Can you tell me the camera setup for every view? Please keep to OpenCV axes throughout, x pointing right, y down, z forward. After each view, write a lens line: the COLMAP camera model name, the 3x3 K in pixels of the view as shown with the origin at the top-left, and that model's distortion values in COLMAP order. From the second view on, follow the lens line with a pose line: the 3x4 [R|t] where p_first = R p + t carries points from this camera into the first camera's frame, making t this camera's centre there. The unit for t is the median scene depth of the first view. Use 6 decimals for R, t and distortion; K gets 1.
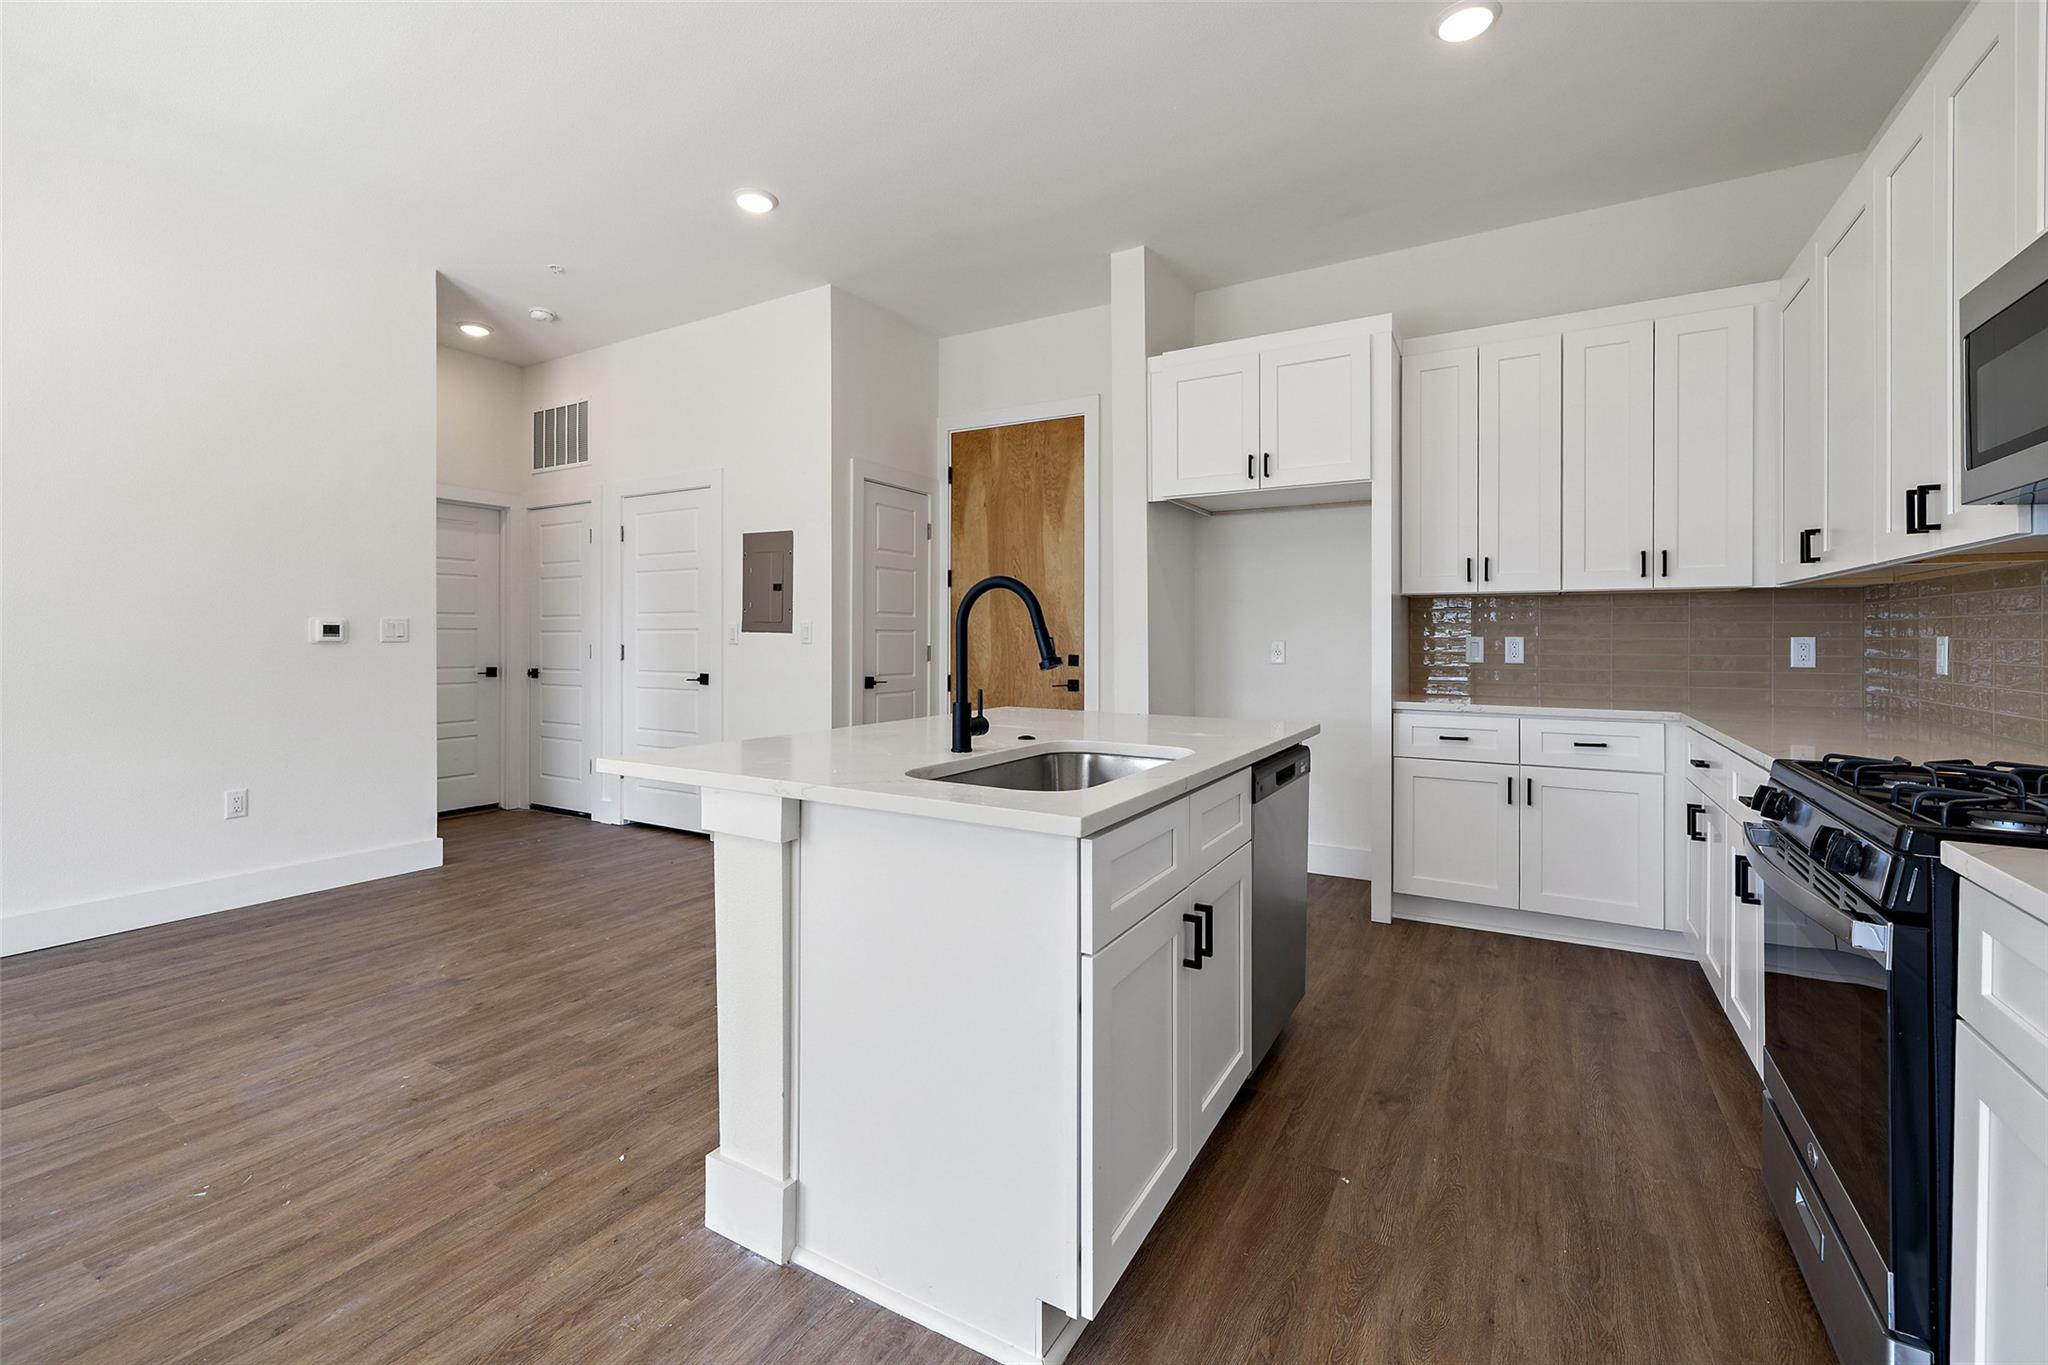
lens RADIAL K [[877.0, 0, 1014.5], [0, 877.0, 635.4], [0, 0, 1]] dist [0.001436, 0.000248]
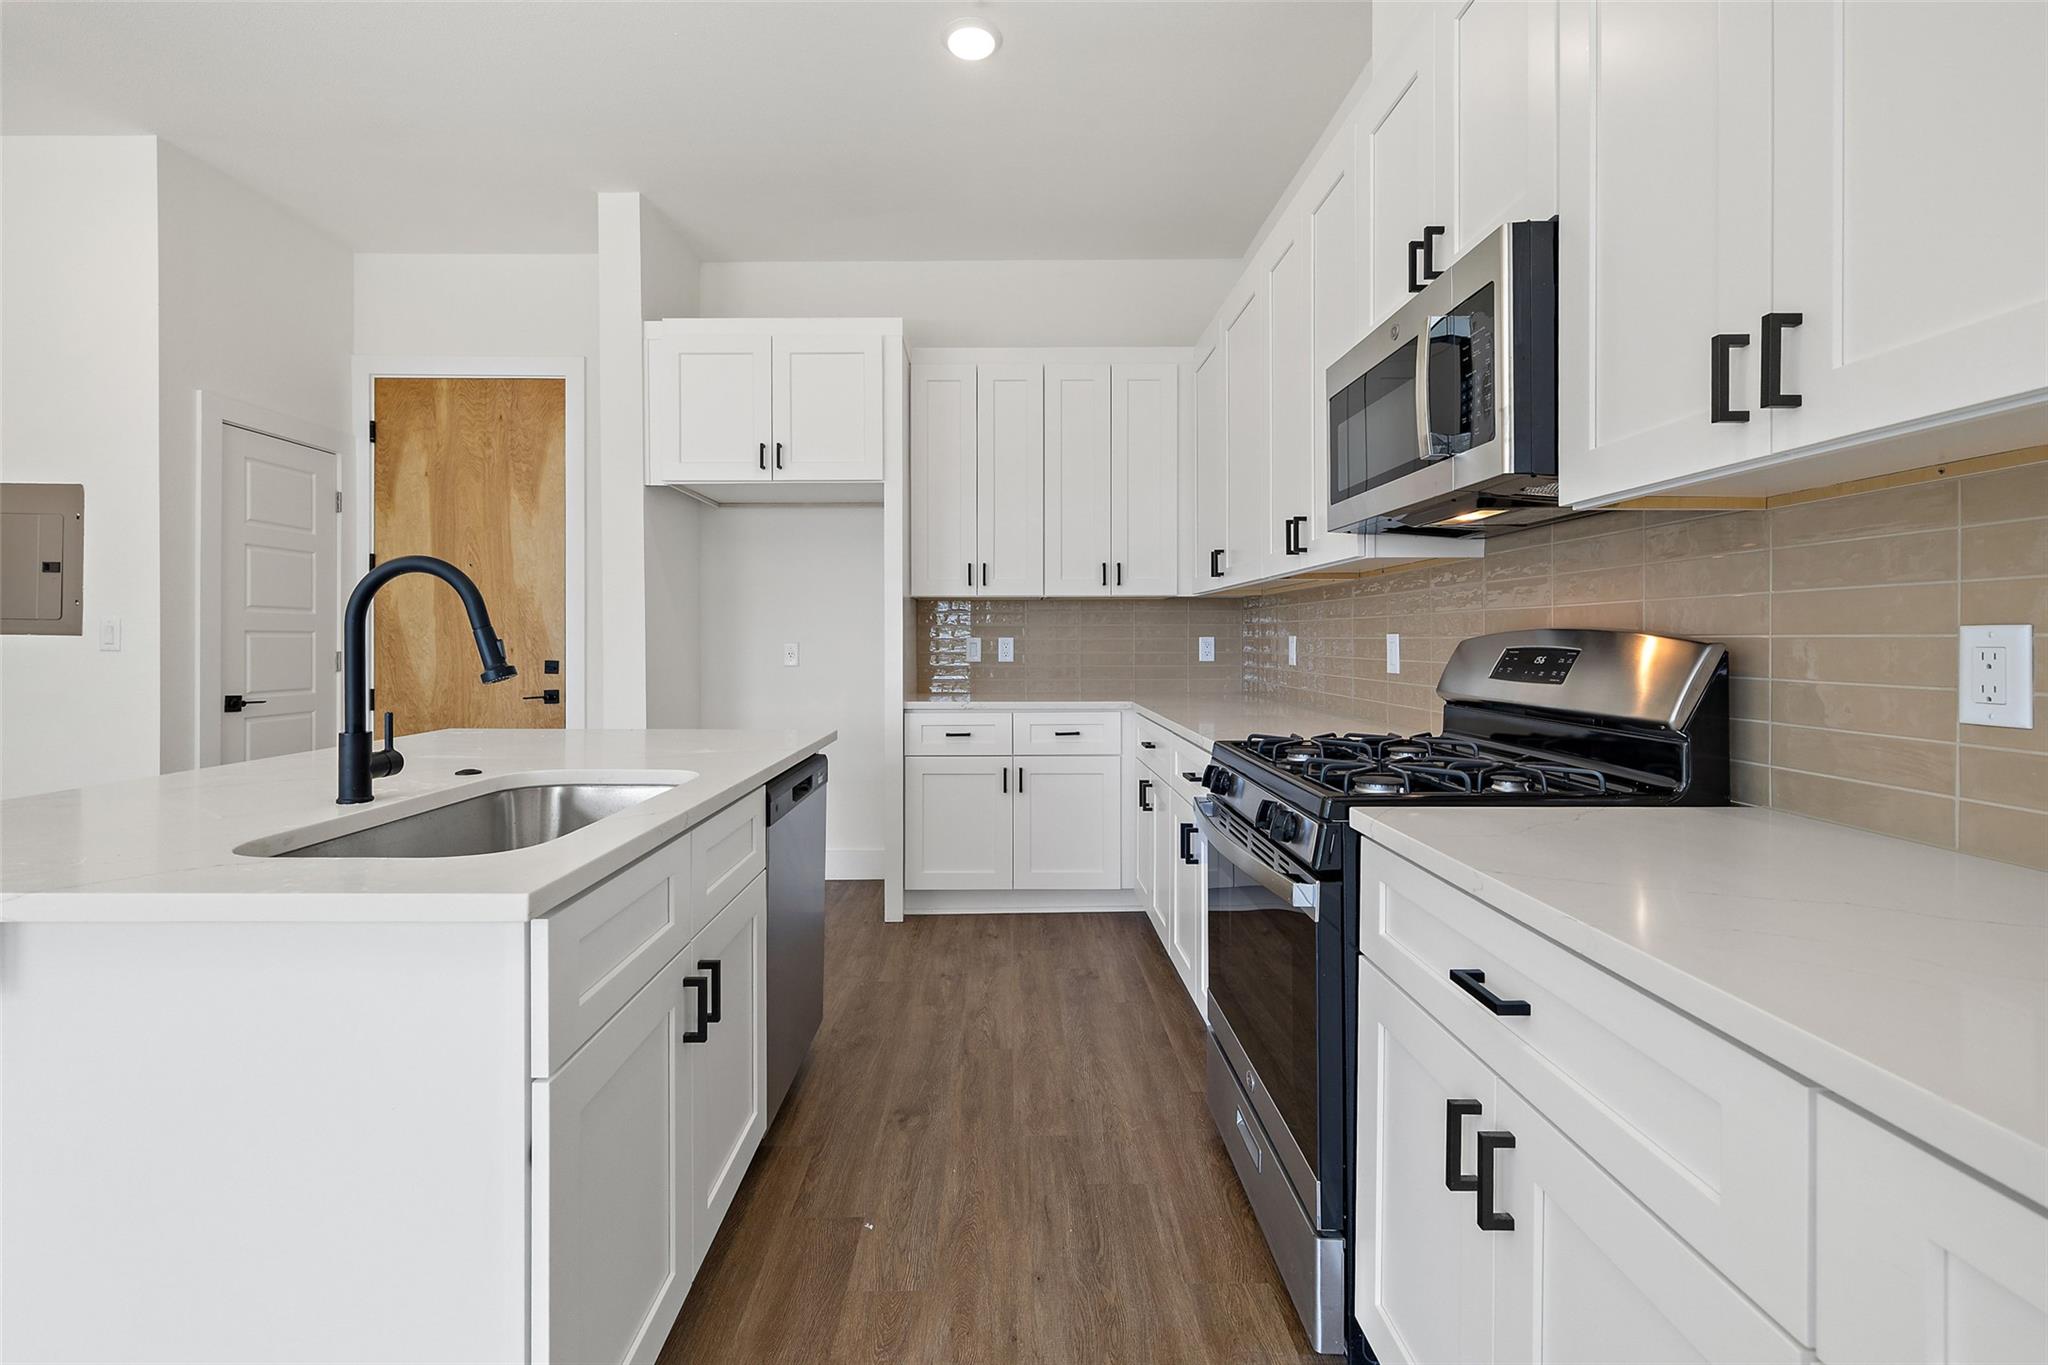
lens RADIAL K [[877.0, 0, 1014.5], [0, 877.0, 635.4], [0, 0, 1]] dist [0.001436, 0.000248]
pose [[0.855767, -0.002008, 0.517358, 0.024092], [0.003133, 0.999994, -0.001300, 0.000691], [-0.517353, 0.002733, 0.855768, 0.098394]]
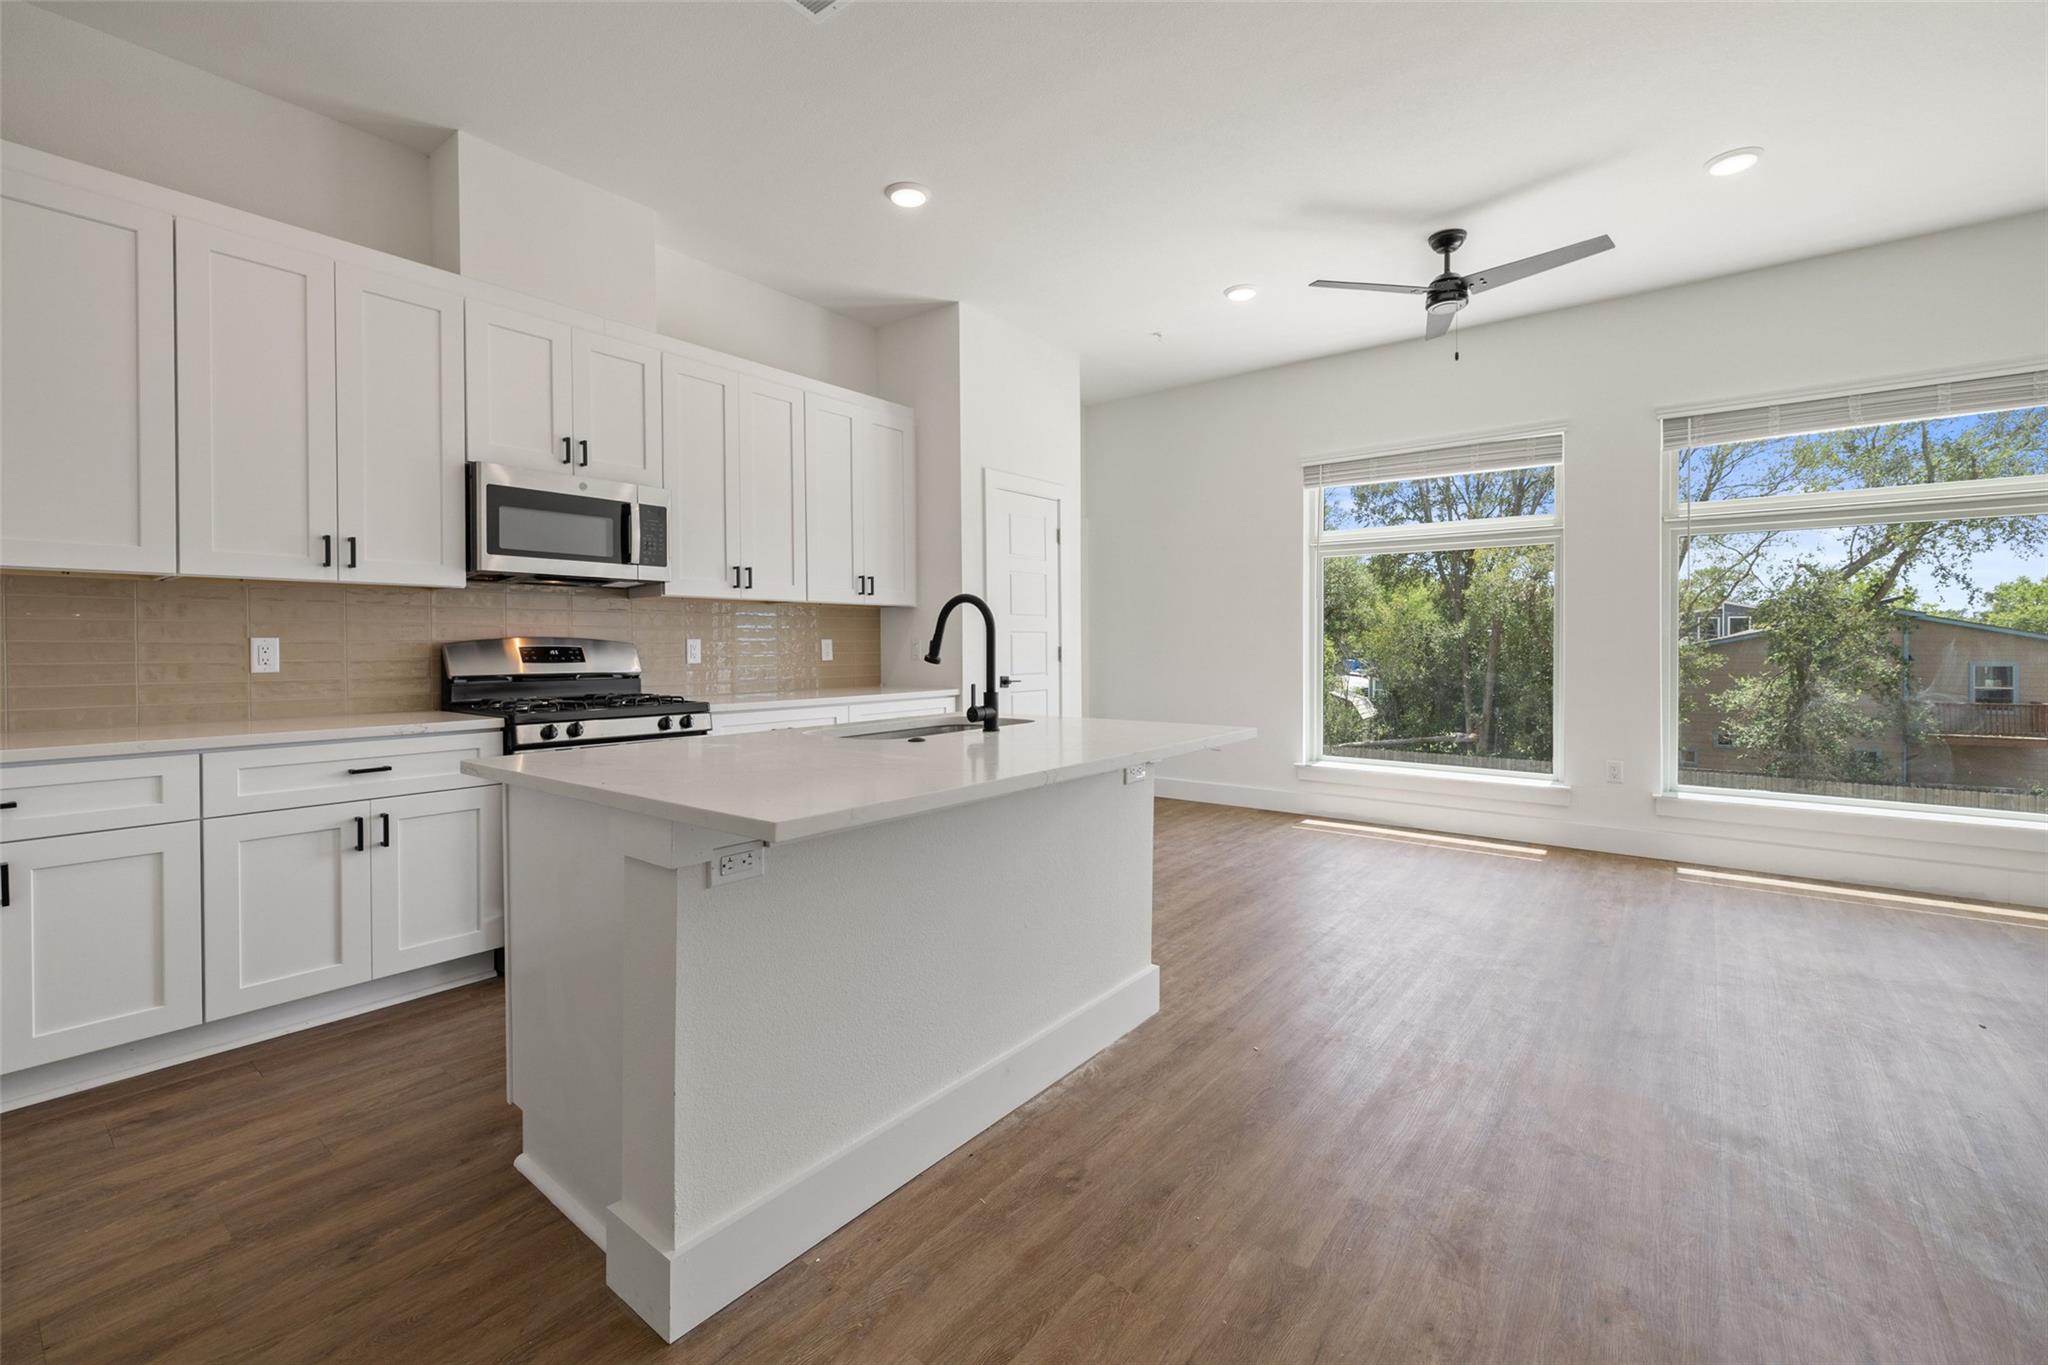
lens RADIAL K [[877.0, 0, 1014.5], [0, 877.0, 635.4], [0, 0, 1]] dist [0.001436, 0.000248]
pose [[-0.990633, 0.001046, 0.136550, -0.215983], [-0.000730, 0.999916, -0.012957, 0.010455], [-0.136552, -0.012935, -0.990548, 1.836083]]
